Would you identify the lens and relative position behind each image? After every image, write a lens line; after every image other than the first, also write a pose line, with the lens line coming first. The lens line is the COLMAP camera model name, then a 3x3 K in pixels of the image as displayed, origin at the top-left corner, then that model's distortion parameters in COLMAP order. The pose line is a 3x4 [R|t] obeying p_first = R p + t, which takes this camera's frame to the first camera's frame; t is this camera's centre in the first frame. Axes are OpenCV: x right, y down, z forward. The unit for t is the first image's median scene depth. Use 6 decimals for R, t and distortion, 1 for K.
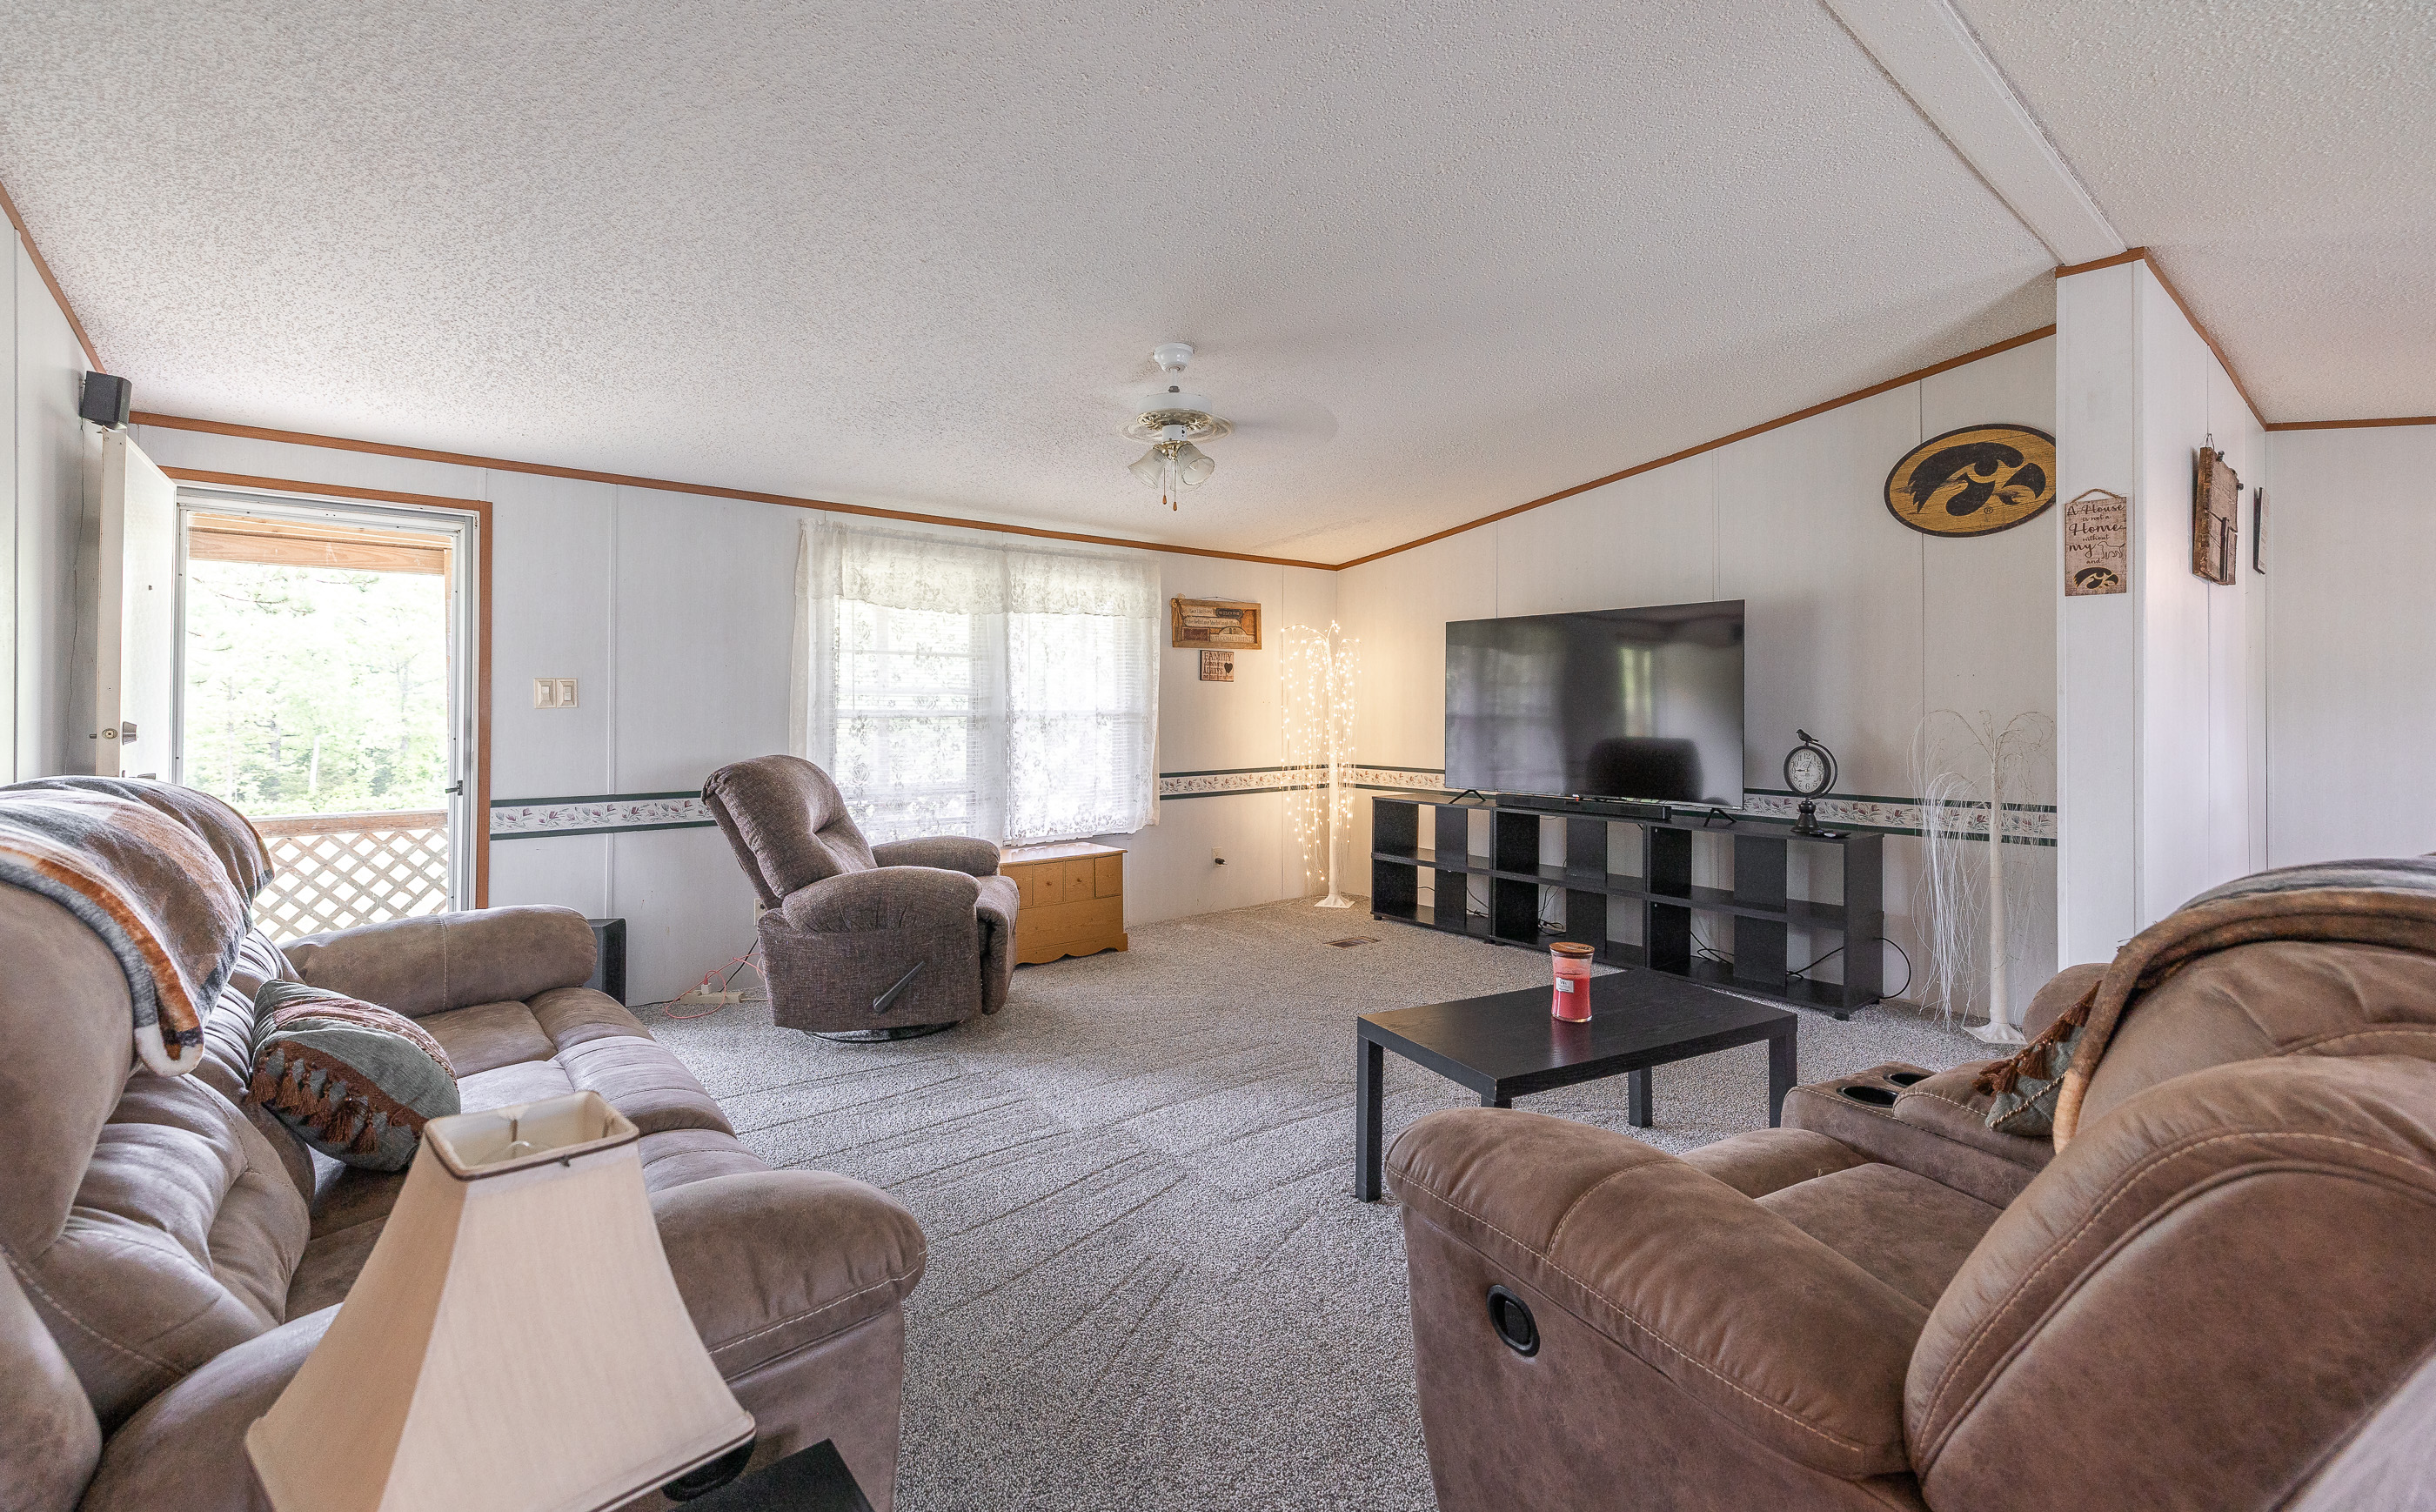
lens RADIAL K [[1027.7, 0, 1209.9], [0, 1027.7, 698.6], [0, 0, 1]] dist [0.001844, -0.000050]
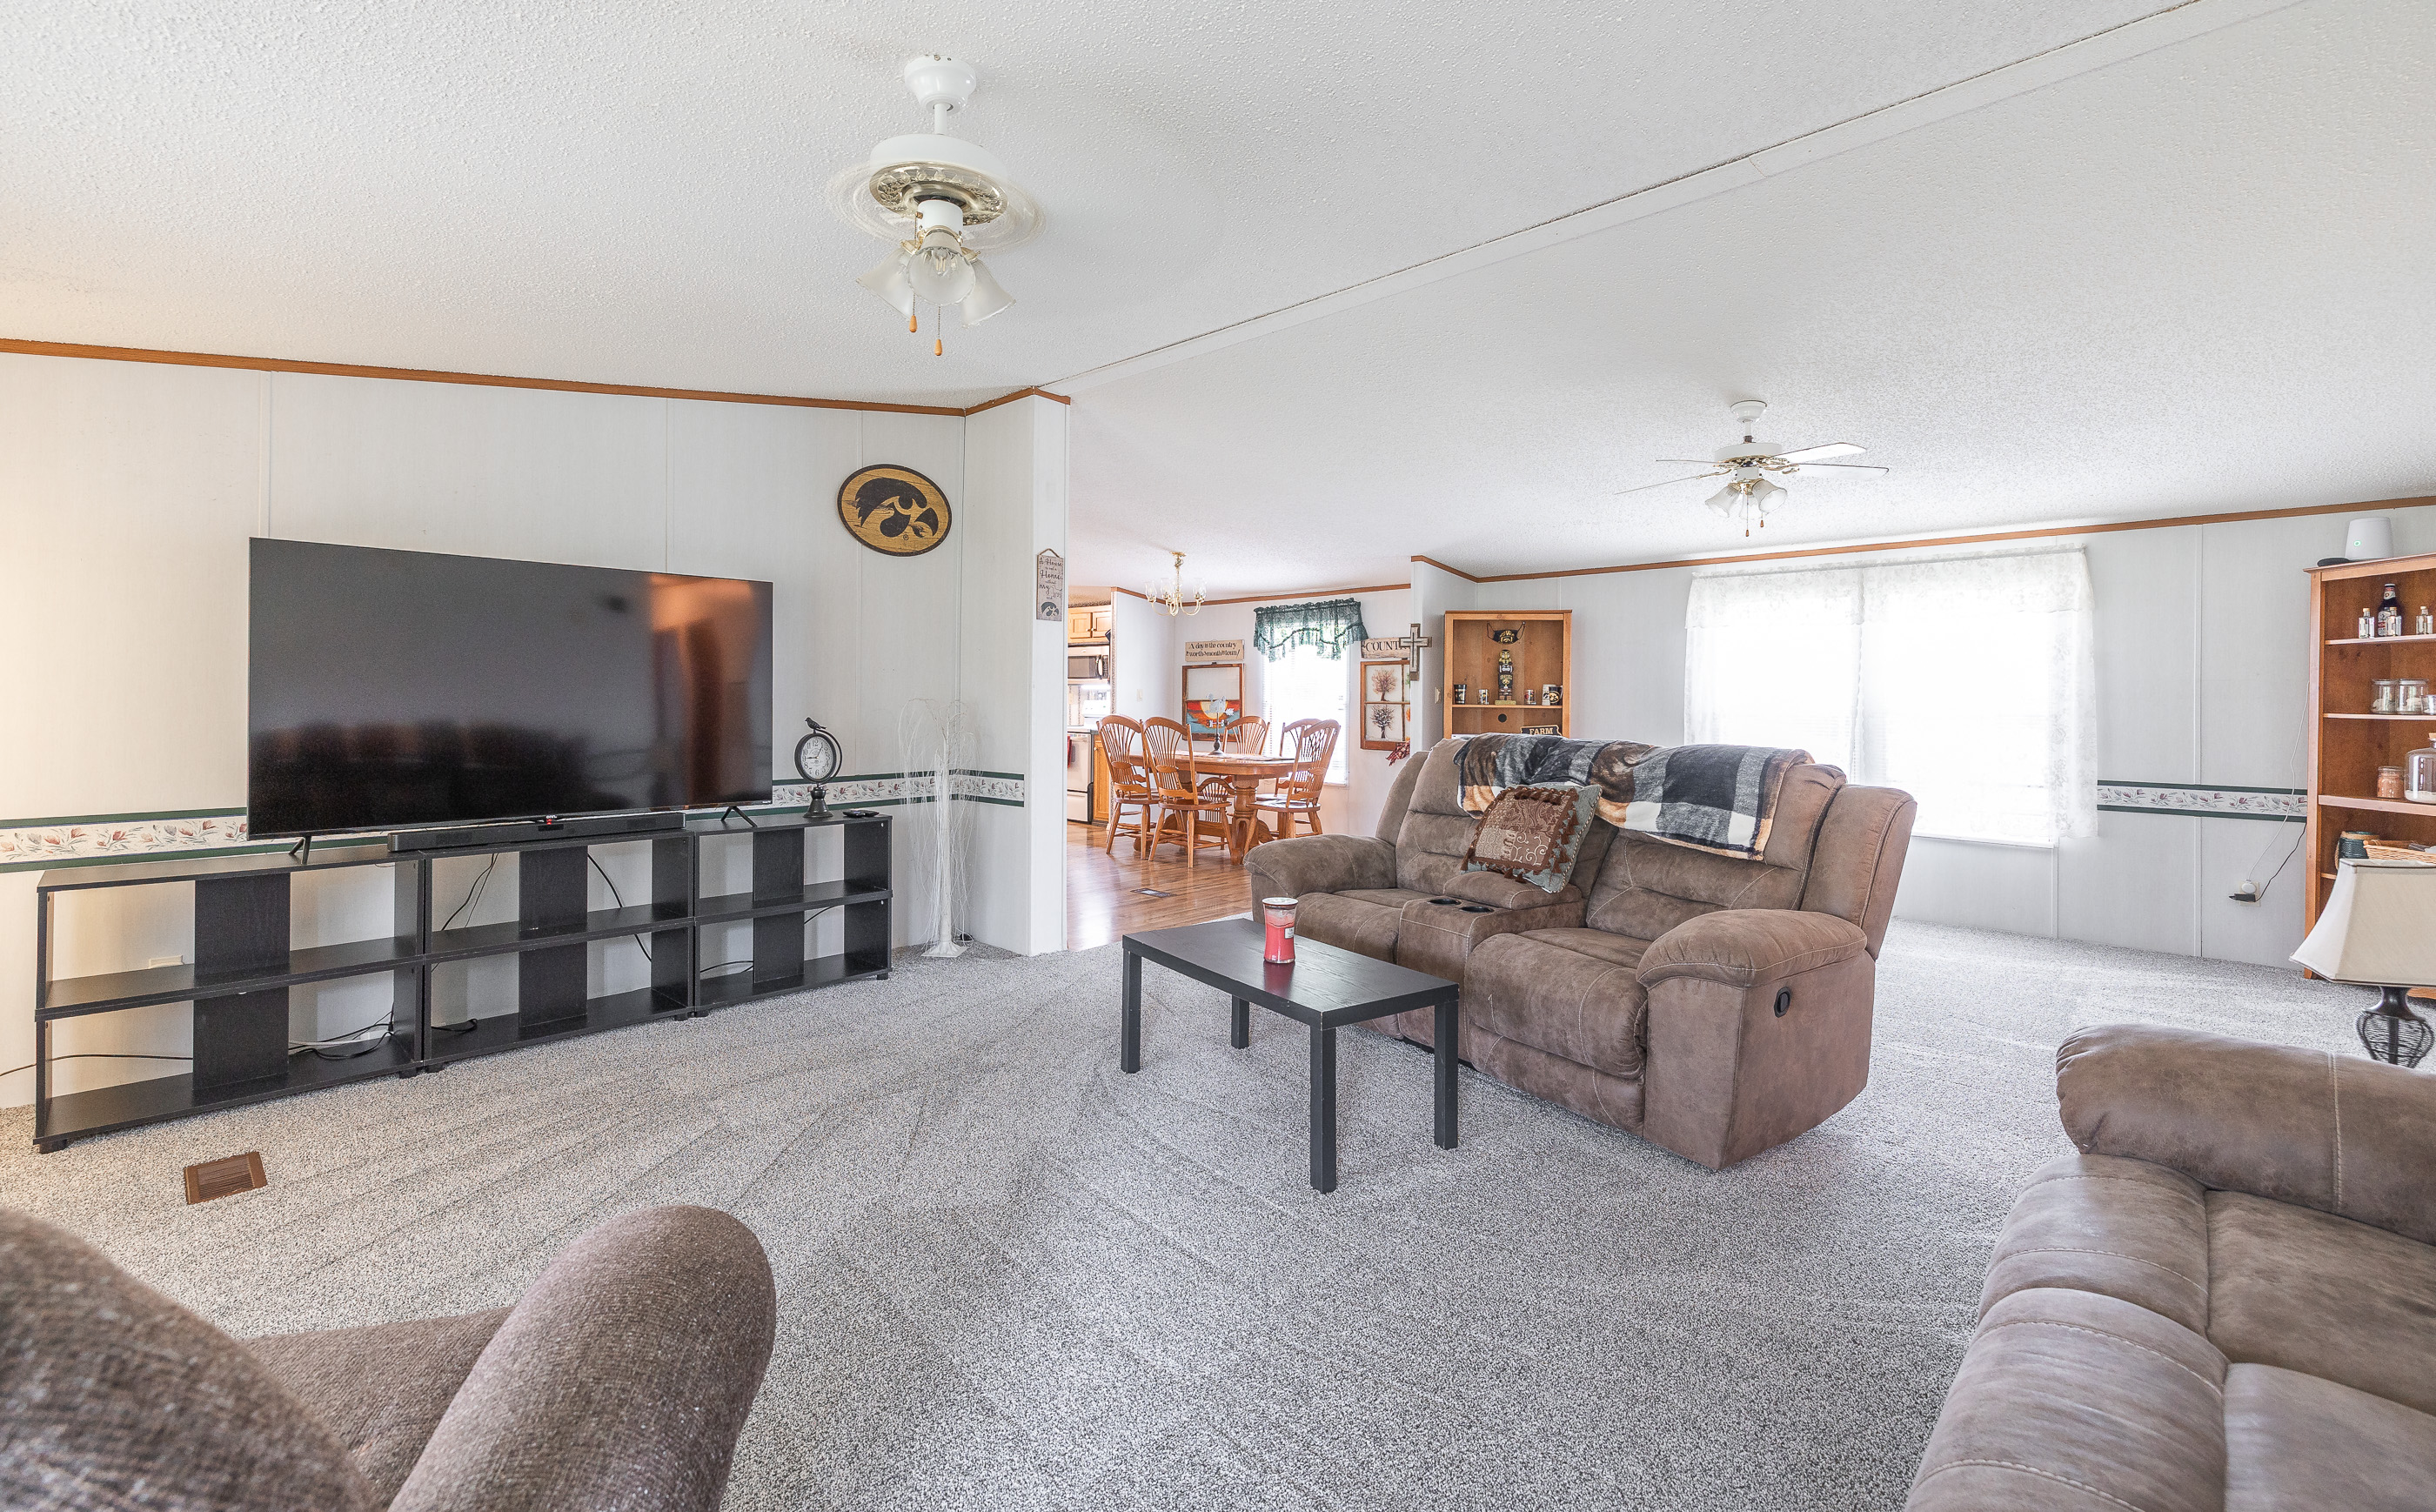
lens RADIAL K [[1027.7, 0, 1209.9], [0, 1027.7, 698.6], [0, 0, 1]] dist [0.001844, -0.000050]
pose [[-0.114746, -0.003852, 0.993387, -0.518550], [-0.014449, 0.999893, 0.002208, 0.003583], [-0.993290, -0.014100, -0.114789, 0.775390]]
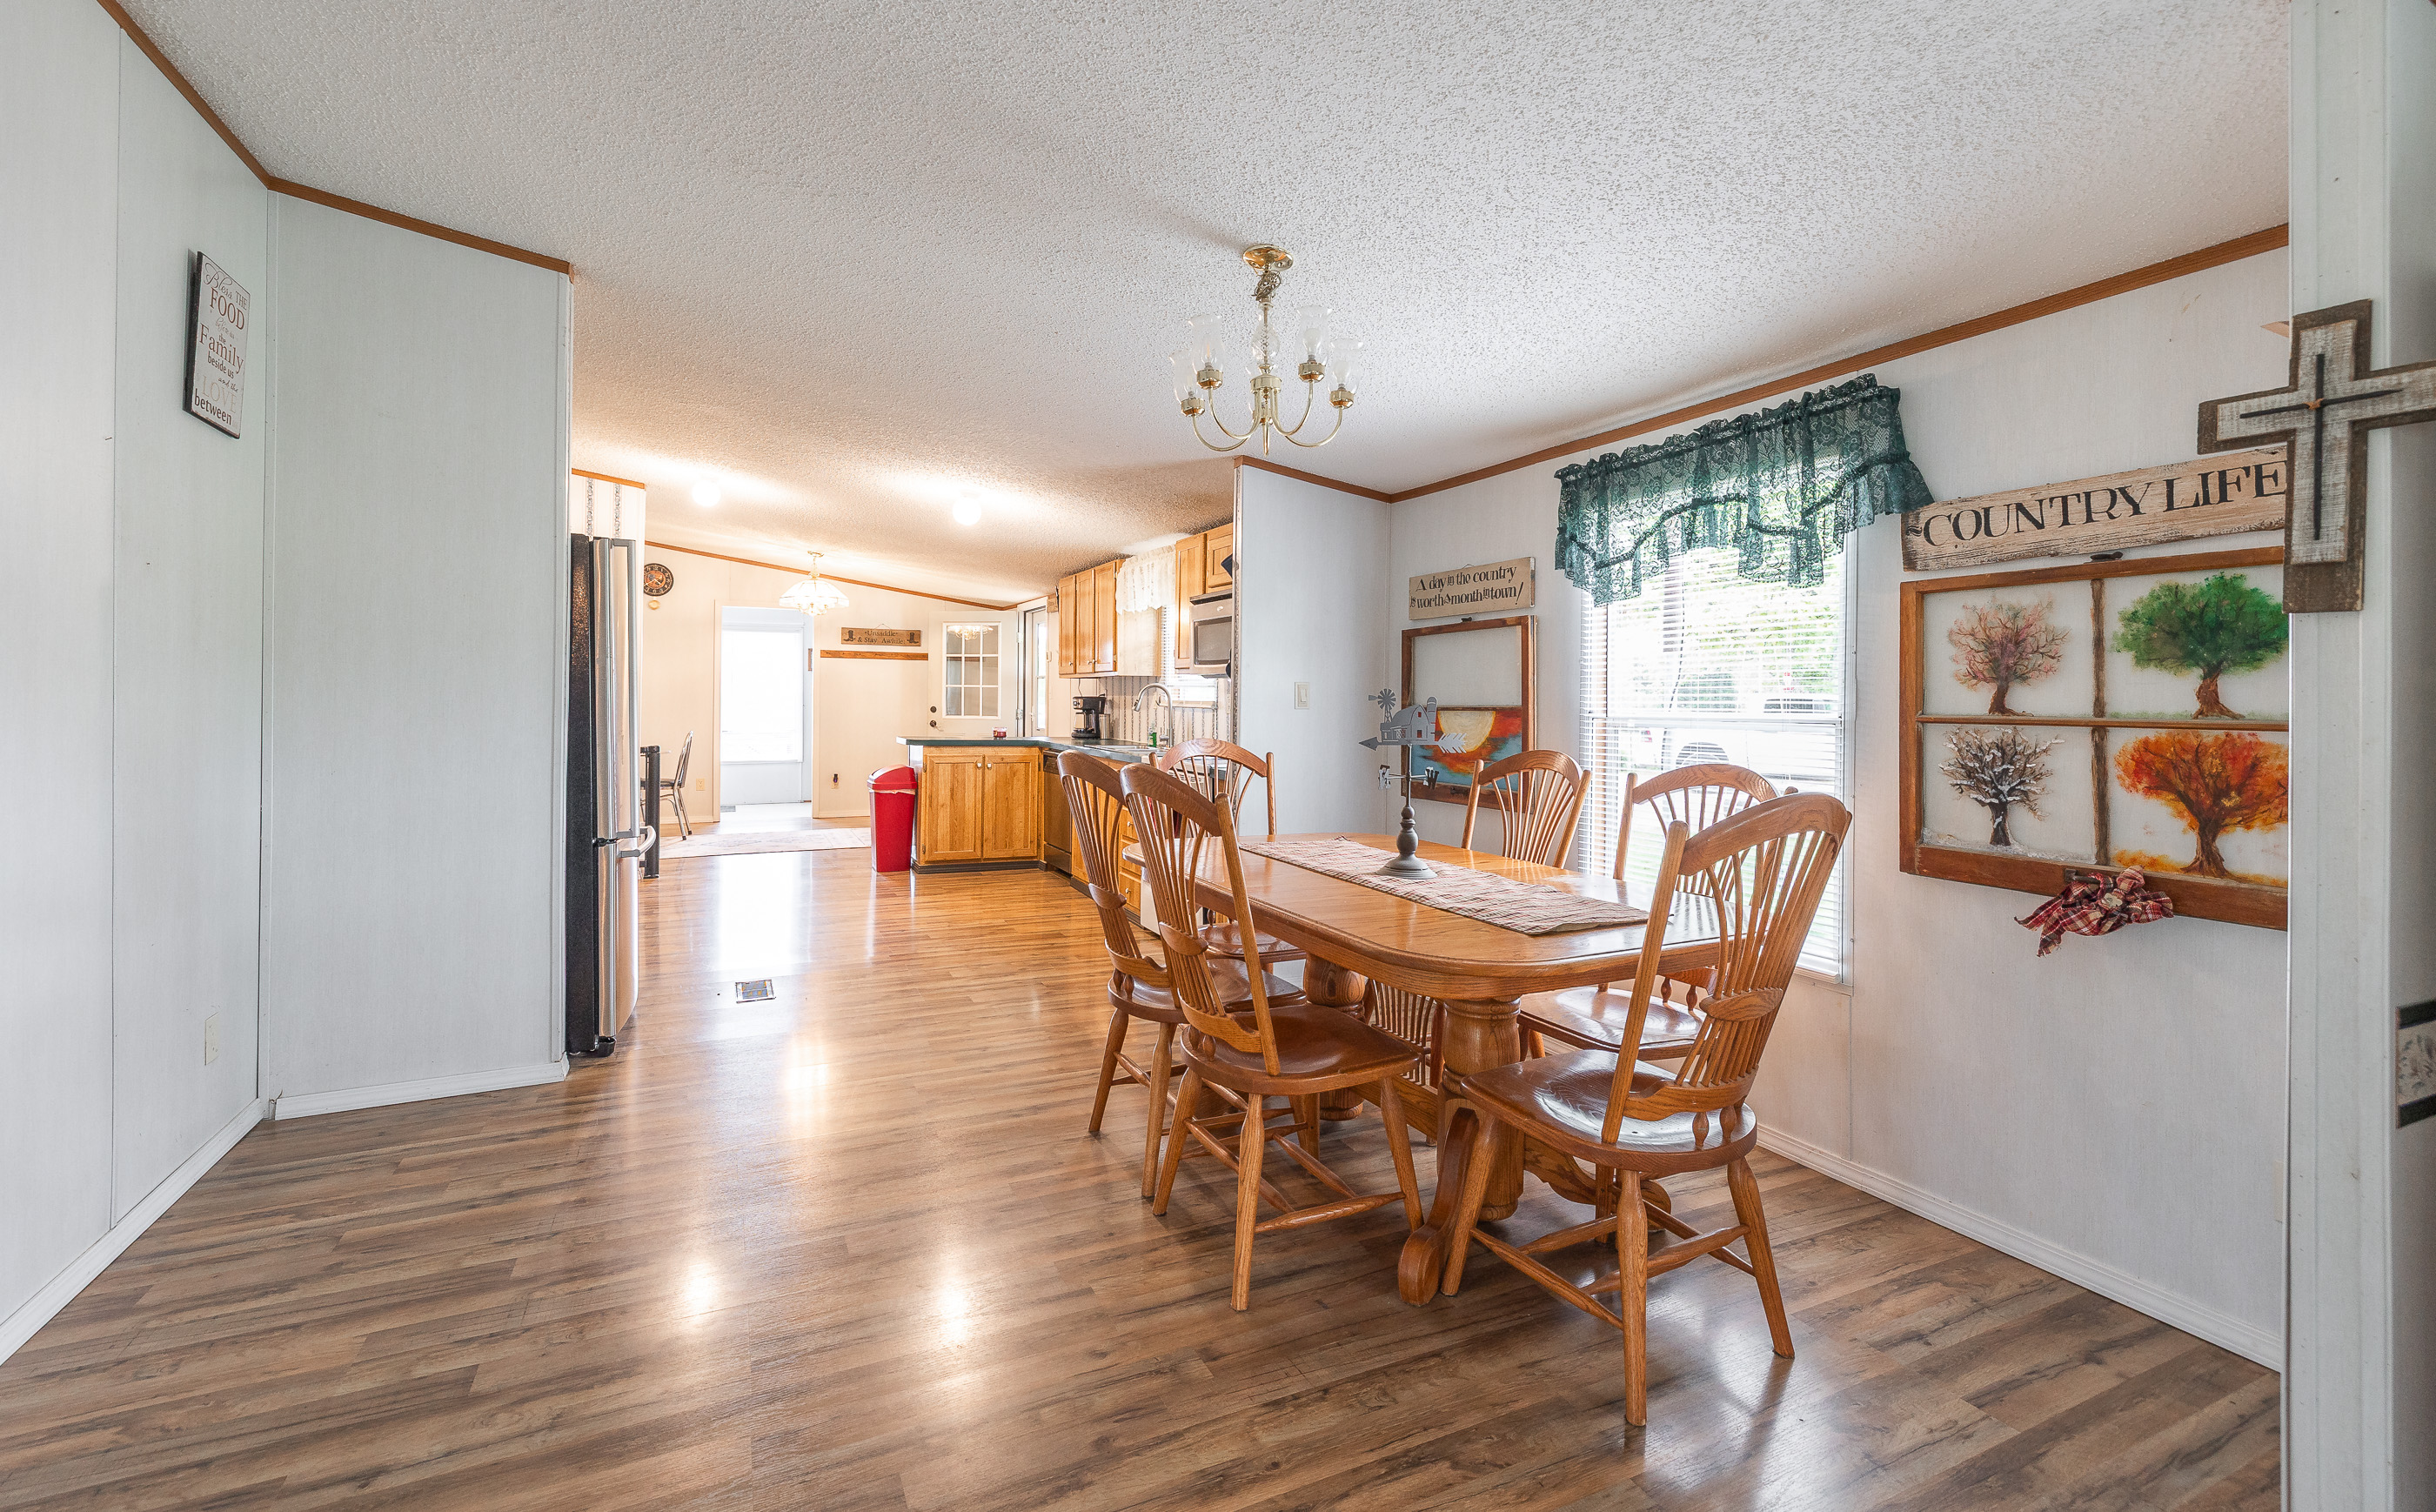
lens RADIAL K [[1027.7, 0, 1209.9], [0, 1027.7, 698.6], [0, 0, 1]] dist [0.001844, -0.000050]
pose [[0.245519, 0.000512, 0.969392, 0.812804], [-0.016635, 0.999855, 0.003685, 0.004520], [-0.969249, -0.017030, 0.245492, 0.486008]]
